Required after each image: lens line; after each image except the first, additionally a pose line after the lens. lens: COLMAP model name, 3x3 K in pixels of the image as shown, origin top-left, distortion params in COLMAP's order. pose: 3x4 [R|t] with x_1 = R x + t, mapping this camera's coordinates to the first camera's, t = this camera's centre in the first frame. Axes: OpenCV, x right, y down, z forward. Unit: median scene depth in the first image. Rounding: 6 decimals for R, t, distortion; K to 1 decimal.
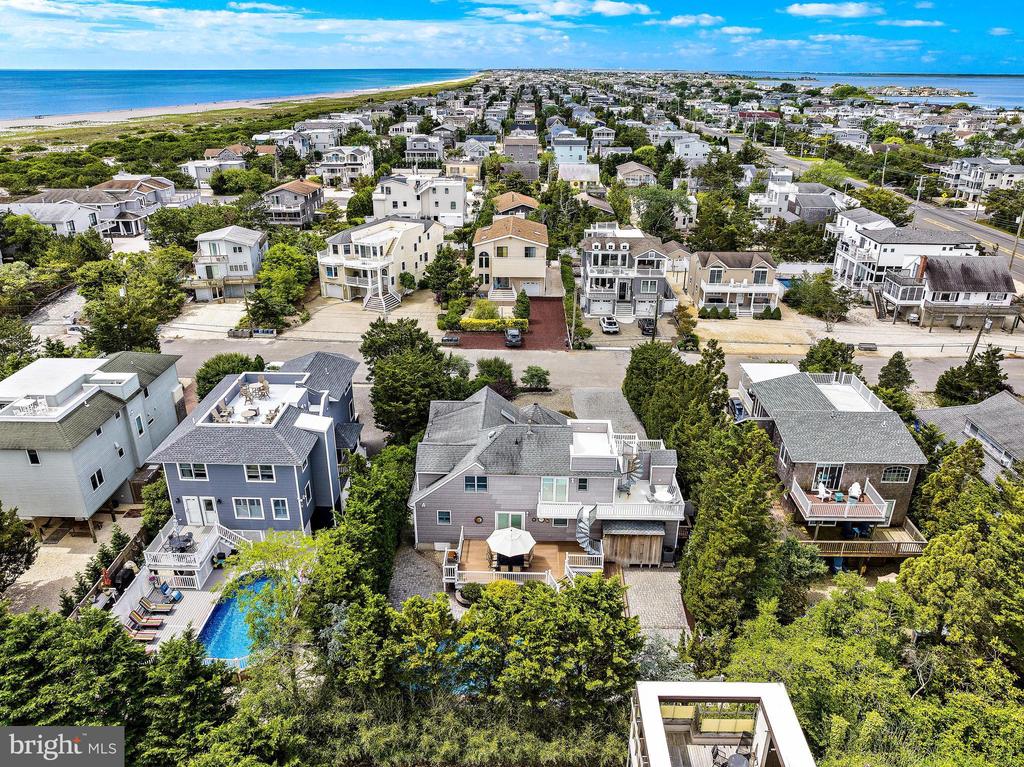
lens RADIAL K [[719.3, 0, 513.7], [0, 719.3, 380.4], [0, 0, 1]] dist [-0.032330, 0.000851]
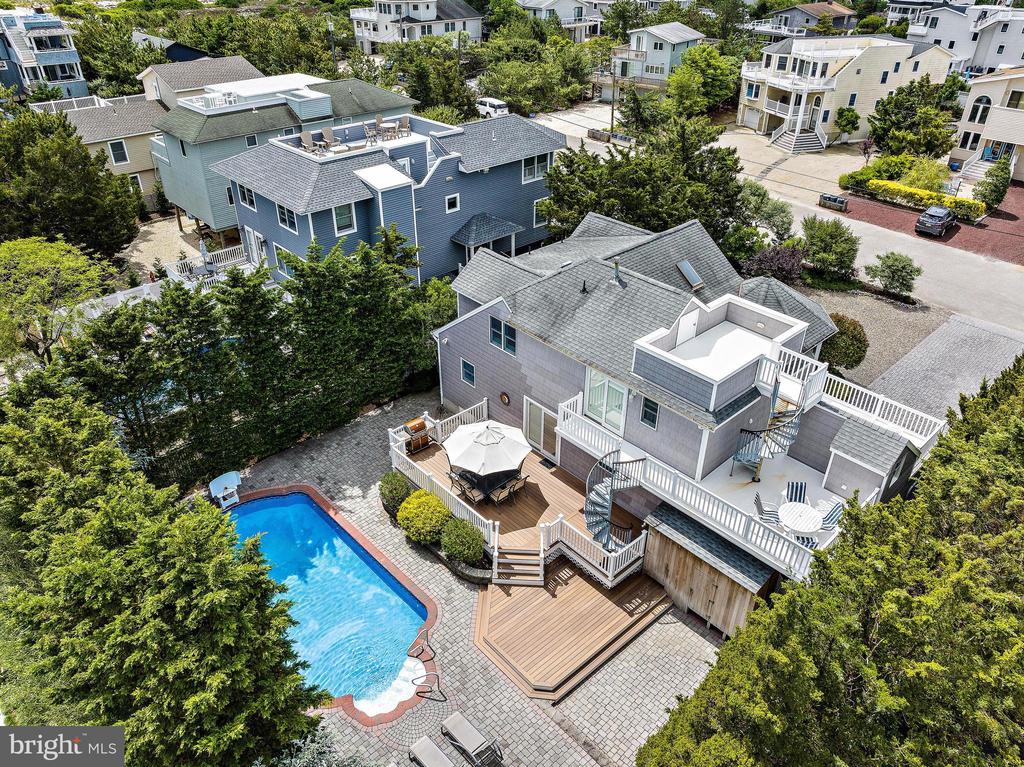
lens RADIAL K [[714.6, 0, 512.0], [0, 714.6, 383.5], [0, 0, 1]] dist [-0.071296, 0.047771]
pose [[0.690717, 0.387480, -0.610549, 0.291126], [-0.285081, 0.921850, 0.262530, 0.025347], [0.664559, -0.007278, 0.747200, 0.533602]]
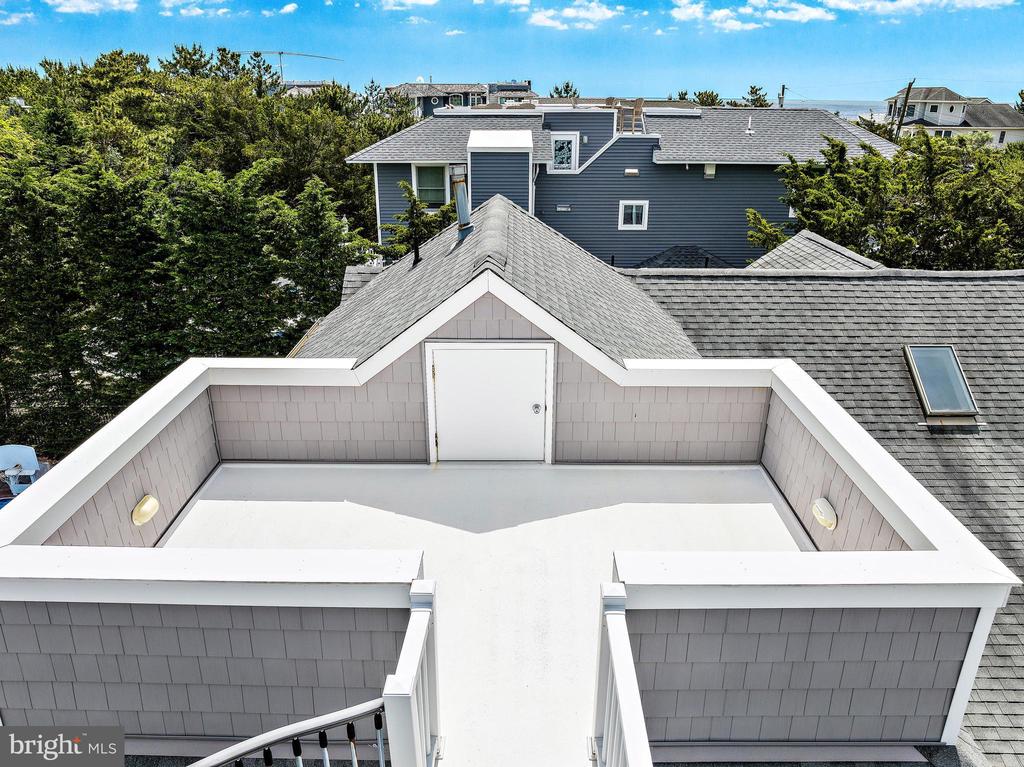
lens RADIAL K [[719.3, 0, 513.7], [0, 719.3, 380.4], [0, 0, 1]] dist [-0.032330, 0.000851]
pose [[0.023408, 0.363587, -0.931266, 0.185075], [-0.400363, 0.856971, 0.324517, 0.036605], [0.916058, 0.365248, 0.165626, 0.932998]]
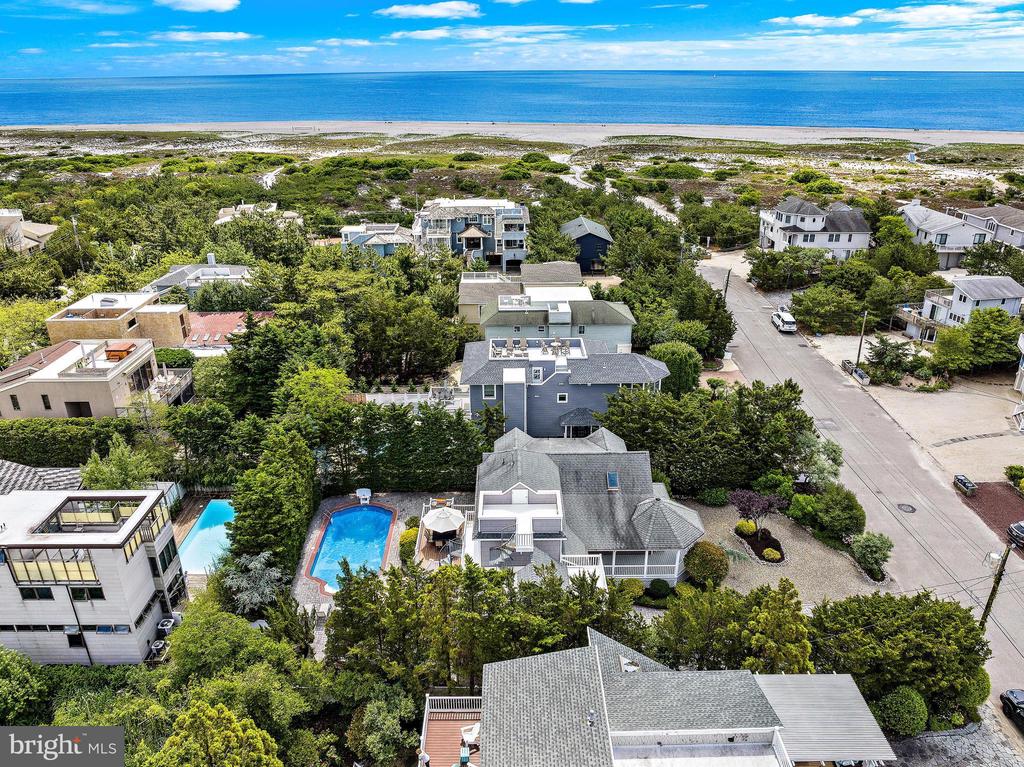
lens RADIAL K [[719.3, 0, 513.7], [0, 719.3, 380.4], [0, 0, 1]] dist [-0.032330, 0.000851]
pose [[0.031175, 0.387970, -0.921144, 0.856185], [-0.391413, 0.852727, 0.345908, -0.356378], [0.919687, 0.349764, 0.178440, 0.730157]]
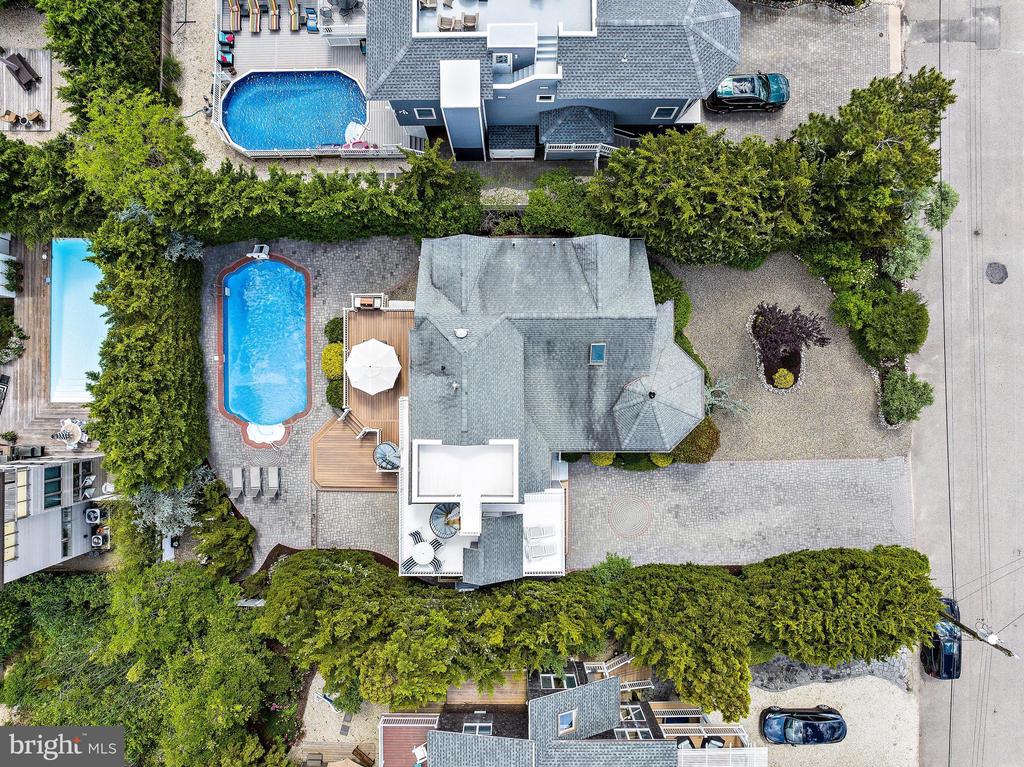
lens RADIAL K [[726.3, 0, 515.5], [0, 726.3, 380.6], [0, 0, 1]] dist [-0.035506, 0.004185]
pose [[0.022345, 0.999532, -0.020915, 0.031785], [-0.399043, 0.028099, 0.916501, -0.583257], [0.916660, -0.012133, 0.399484, 0.715422]]
